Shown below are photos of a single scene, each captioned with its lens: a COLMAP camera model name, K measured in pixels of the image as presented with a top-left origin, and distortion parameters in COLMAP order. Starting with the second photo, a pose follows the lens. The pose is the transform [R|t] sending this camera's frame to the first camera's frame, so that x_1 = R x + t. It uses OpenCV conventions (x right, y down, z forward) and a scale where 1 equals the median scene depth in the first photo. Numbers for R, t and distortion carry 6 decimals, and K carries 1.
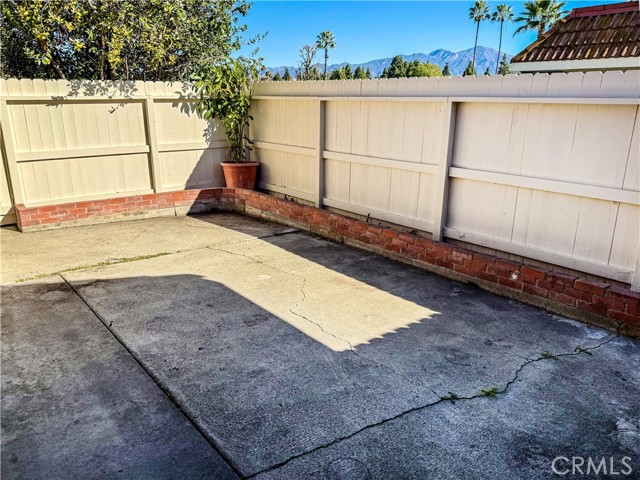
lens RADIAL K [[493.6, 0, 320.0], [0, 493.6, 240.0], [0, 0, 1]] dist [0.076342, -0.088978]
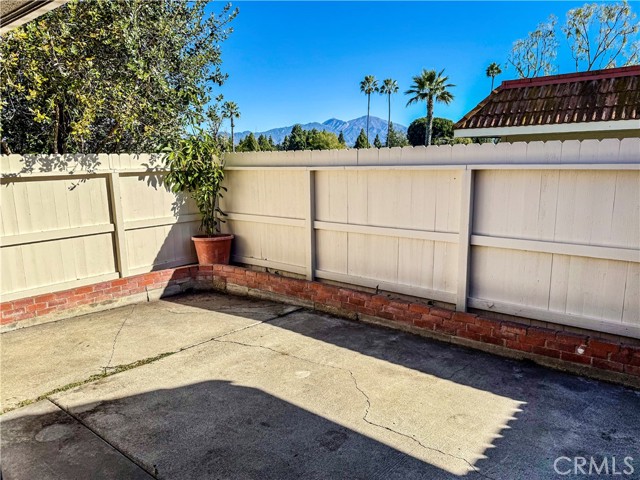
lens RADIAL K [[468.7, 0, 300.7], [0, 468.7, 241.5], [0, 0, 1]] dist [0.123364, -0.180640]
pose [[0.982046, -0.053123, 0.181006, -0.185404], [0.072545, 0.992092, -0.102423, -0.050979], [-0.174133, 0.113715, 0.978134, 0.124691]]
